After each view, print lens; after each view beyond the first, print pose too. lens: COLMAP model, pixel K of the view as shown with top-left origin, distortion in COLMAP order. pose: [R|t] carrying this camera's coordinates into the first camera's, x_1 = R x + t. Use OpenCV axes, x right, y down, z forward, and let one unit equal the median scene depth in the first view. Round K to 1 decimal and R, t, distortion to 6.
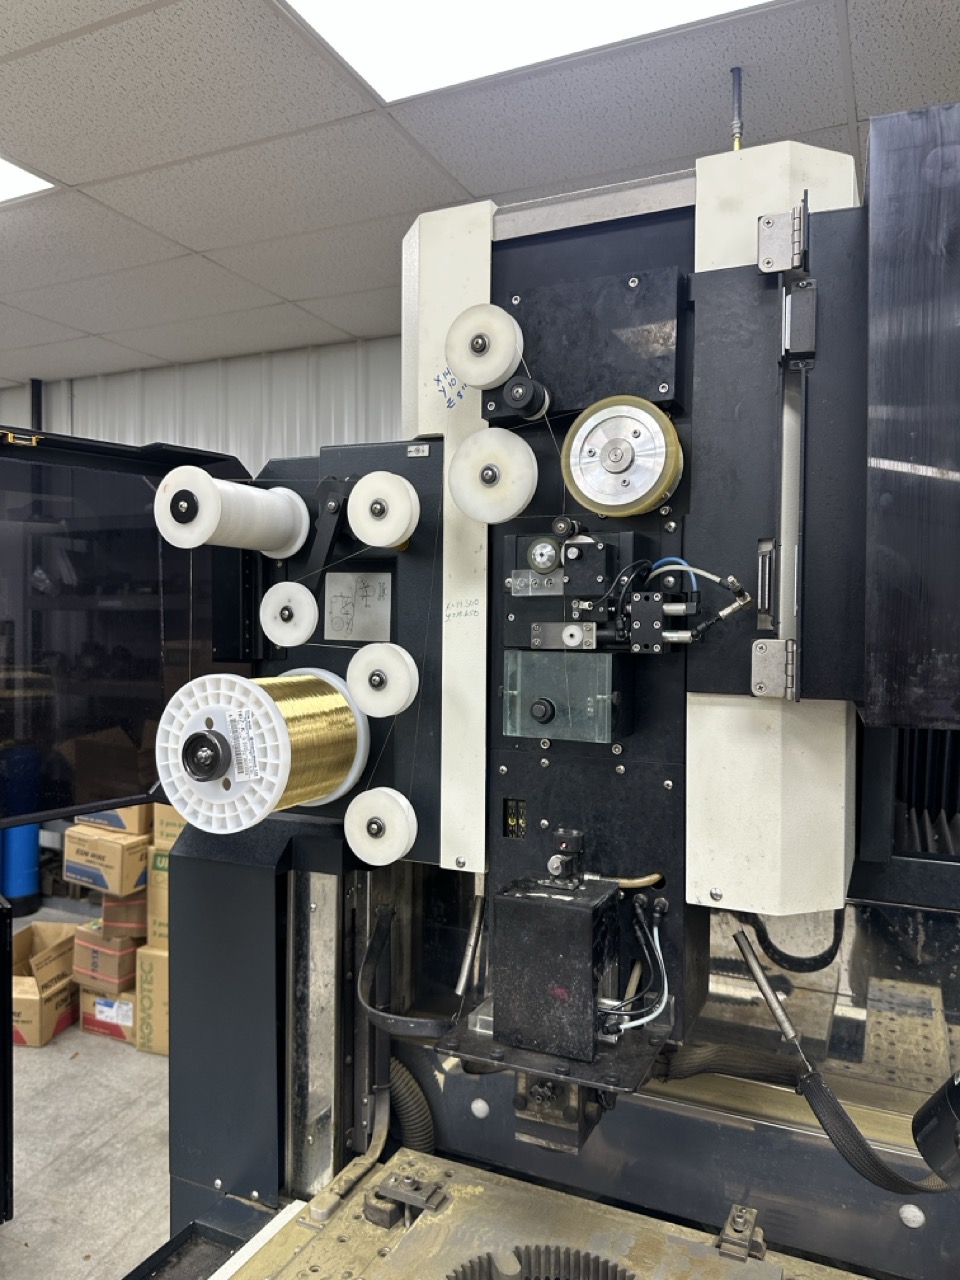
lens RADIAL K [[909.5, 0, 484.4], [0, 909.5, 632.0], [0, 0, 1]] dist [0.047196, -0.069878]
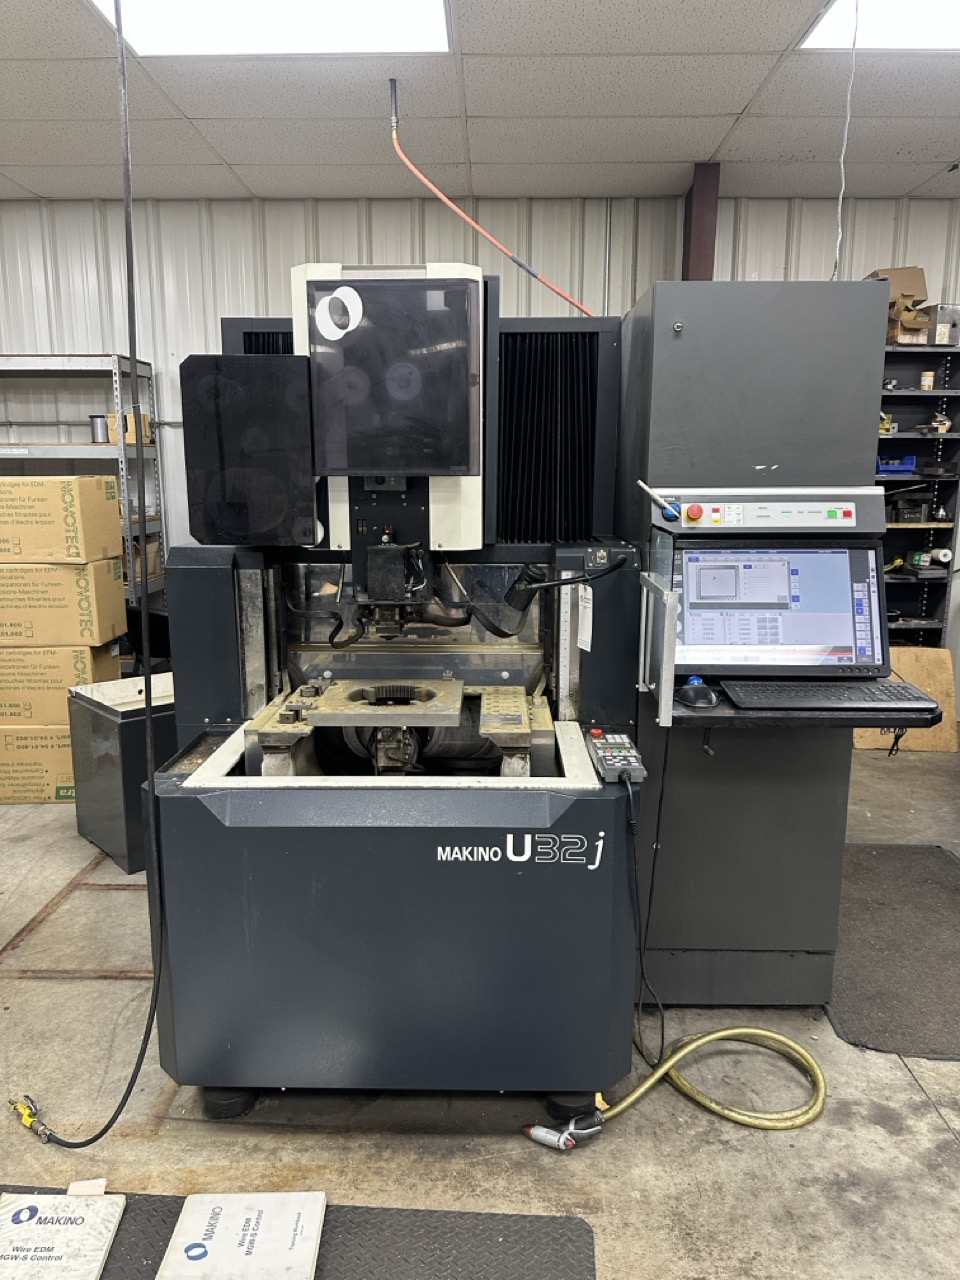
lens RADIAL K [[909.5, 0, 473.1], [0, 909.5, 646.2], [0, 0, 1]] dist [0.047196, -0.069878]
pose [[0.917655, -0.083022, 0.388610, -0.662554], [0.012676, 0.983550, 0.180192, 0.077924], [-0.397177, -0.160428, 0.903611, -1.394967]]
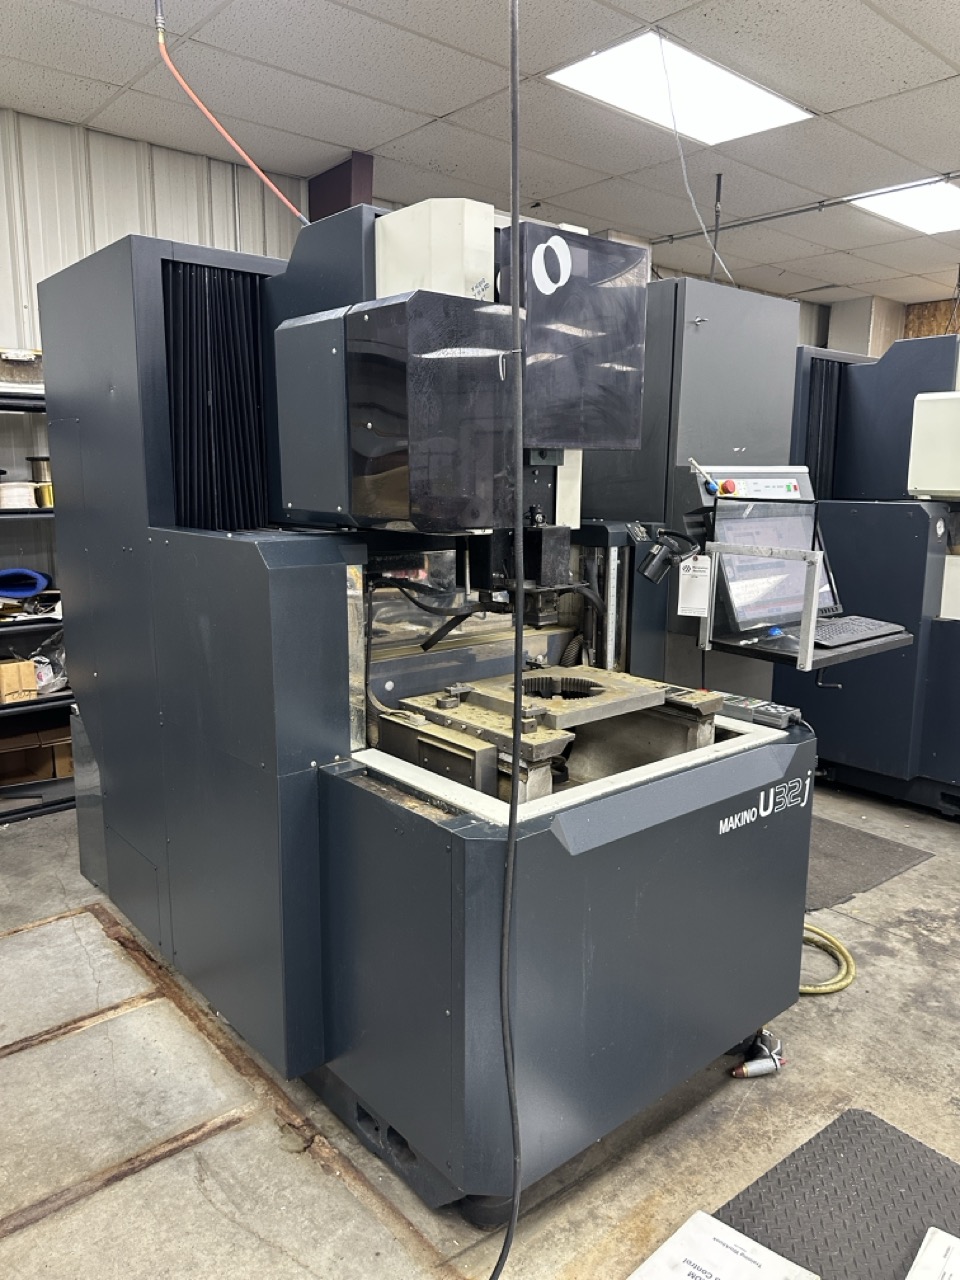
lens RADIAL K [[909.5, 0, 481.9], [0, 909.5, 642.6], [0, 0, 1]] dist [0.047196, -0.069878]
pose [[0.415038, -0.173534, 0.893101, -1.965083], [0.008198, 0.982314, 0.187059, 0.110207], [-0.909767, -0.070315, 0.409121, 0.100953]]
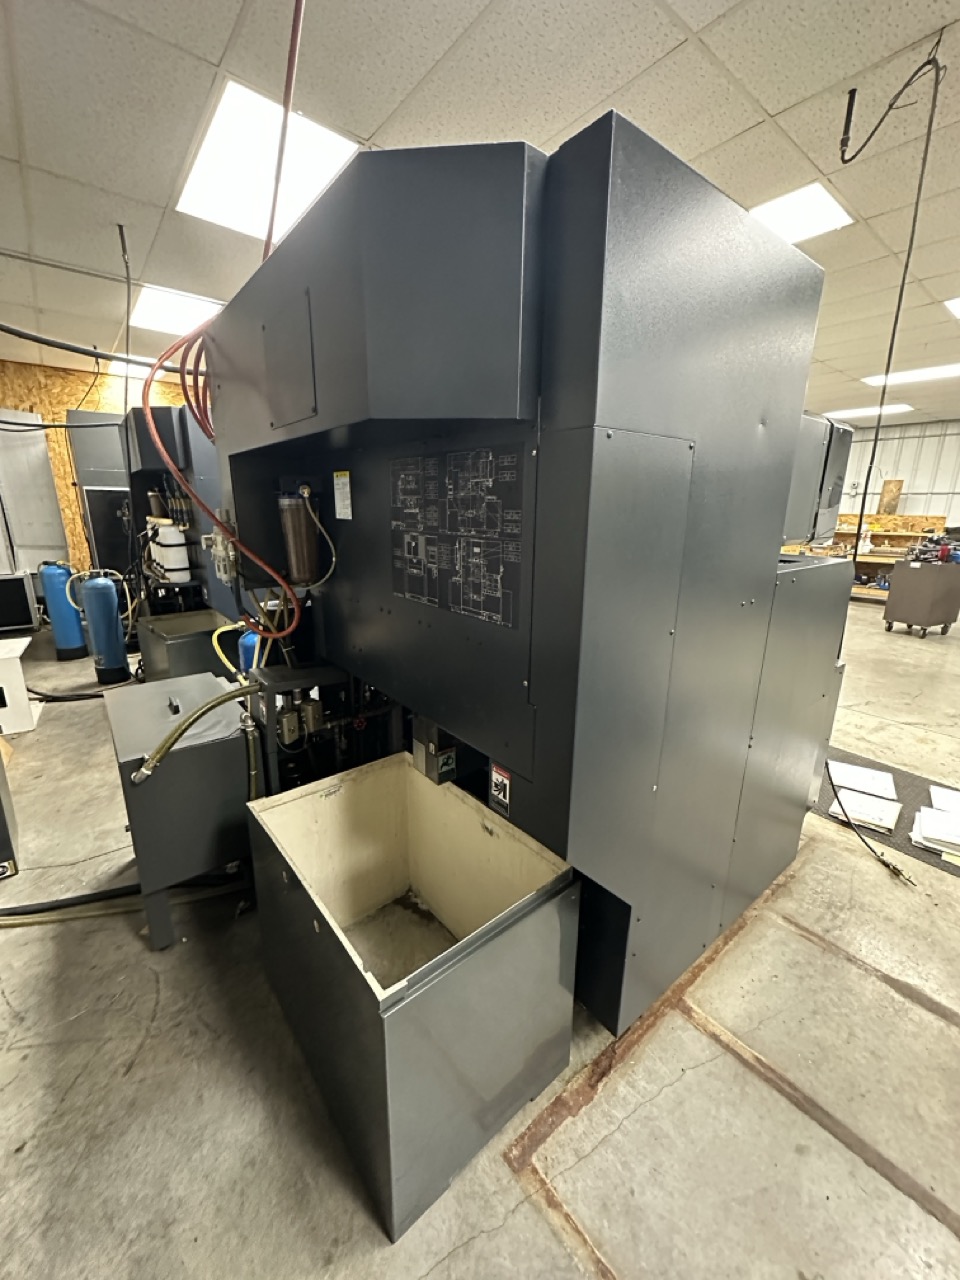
lens RADIAL K [[513.6, 0, 483.2], [0, 513.6, 641.0], [0, 0, 1]] dist [-0.001179, 0.000056]
pose [[-0.898312, -0.131863, 0.419103, -0.088374], [-0.015141, 0.962624, 0.270418, 0.078059], [-0.439096, 0.236574, -0.866734, 3.431487]]
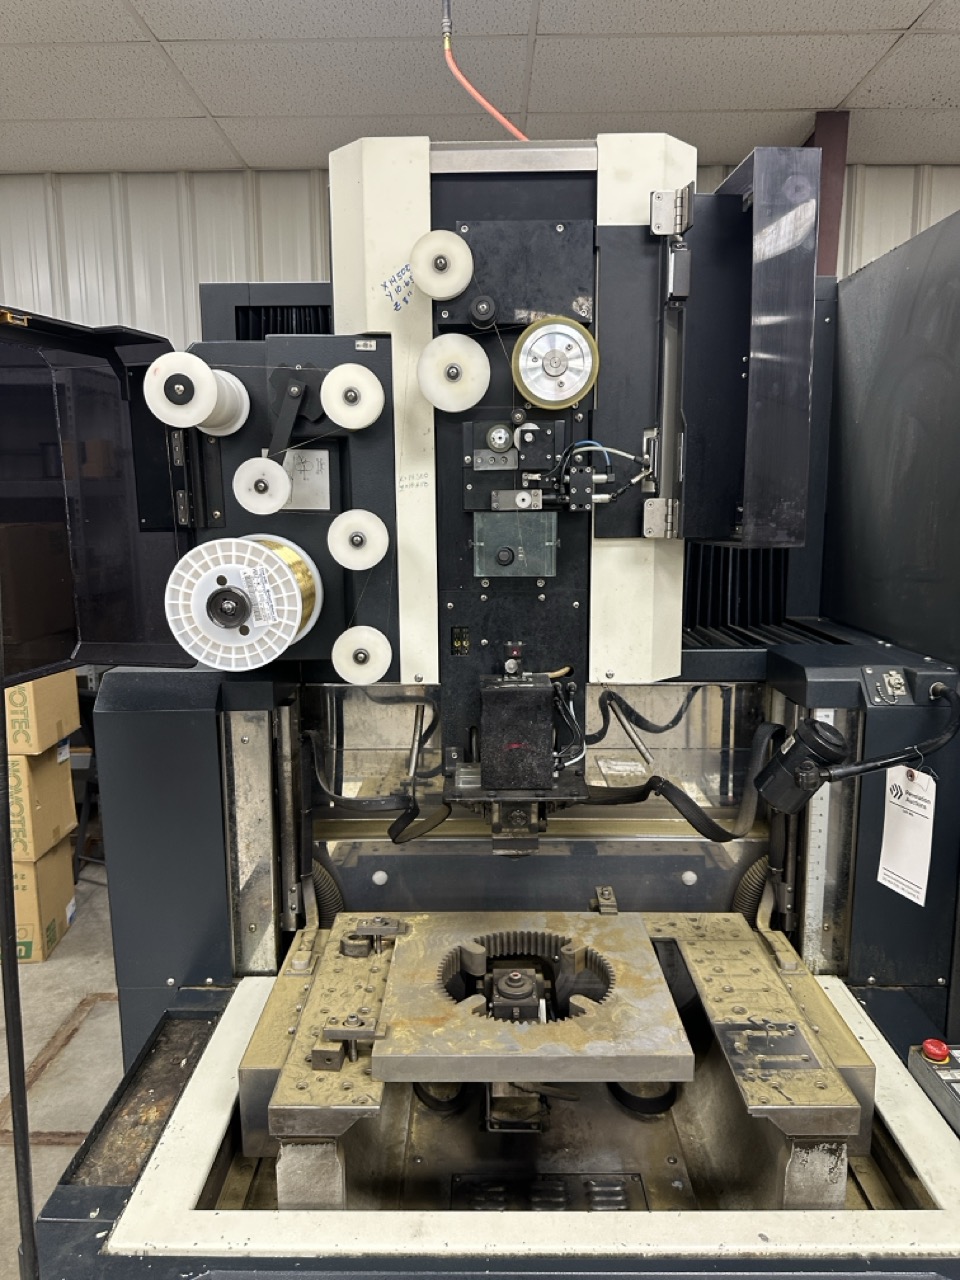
lens RADIAL K [[909.5, 0, 471.0], [0, 909.5, 646.0], [0, 0, 1]] dist [0.047196, -0.069878]
pose [[0.913895, -0.082565, 0.397465, -0.460843], [0.022338, 0.987843, 0.153842, 0.008446], [-0.405335, -0.131717, 0.904629, -0.197247]]
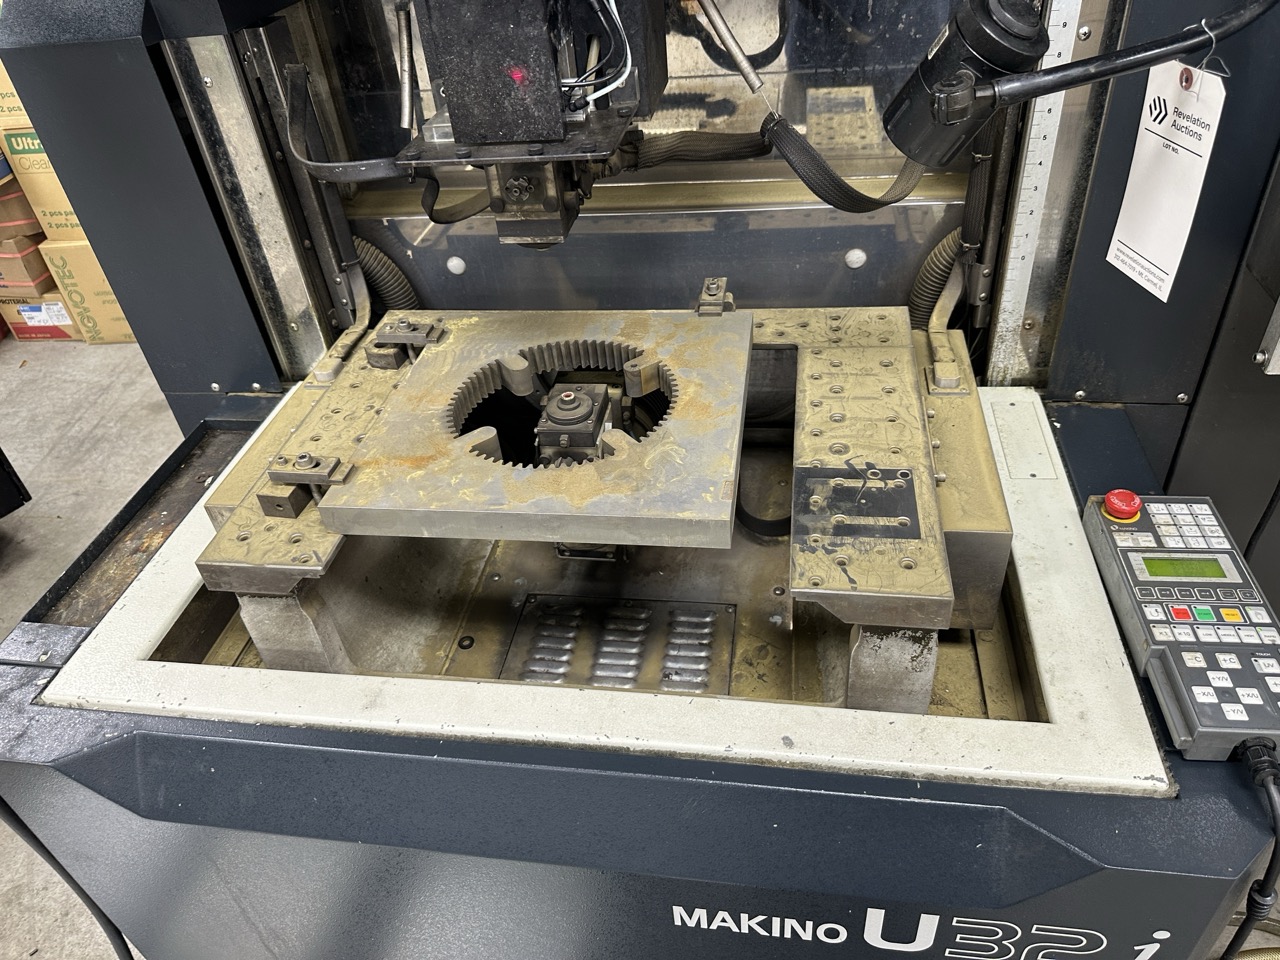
lens RADIAL K [[909.5, 0, 634.5], [0, 909.5, 475.9], [0, 0, 1]] dist [0.047196, -0.069878]
pose [[0.958087, -0.241697, 0.153790, -0.034067], [0.102614, 0.790751, 0.603476, 0.145524], [-0.267468, -0.562402, 0.782410, 0.037349]]
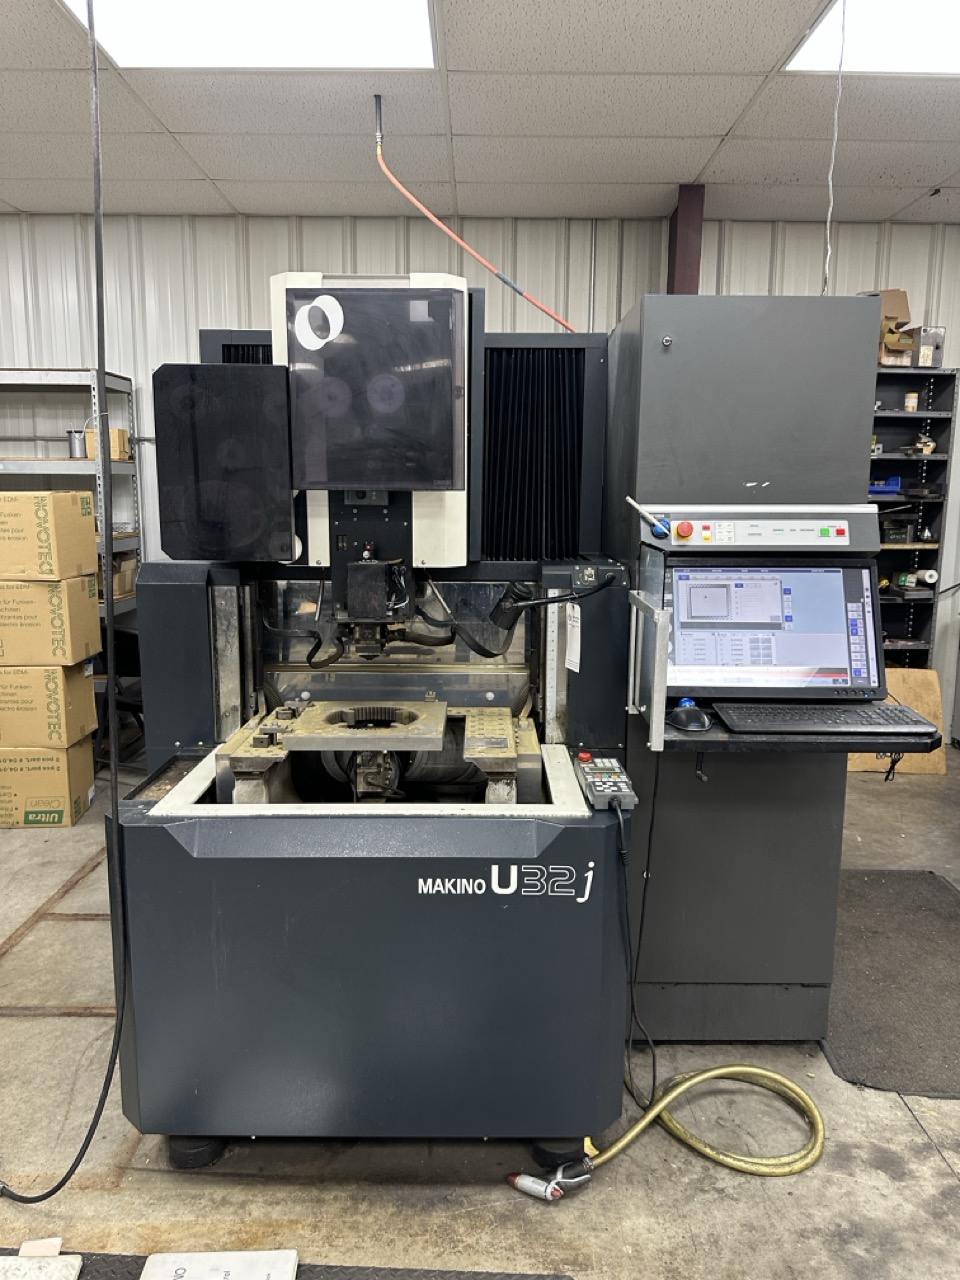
lens RADIAL K [[909.5, 0, 476.0], [0, 909.5, 637.0], [0, 0, 1]] dist [0.047196, -0.069878]
pose [[0.909574, -0.068041, 0.409933, -0.627886], [0.006698, 0.988776, 0.149257, 0.091034], [-0.415487, -0.133015, 0.899821, -1.316301]]
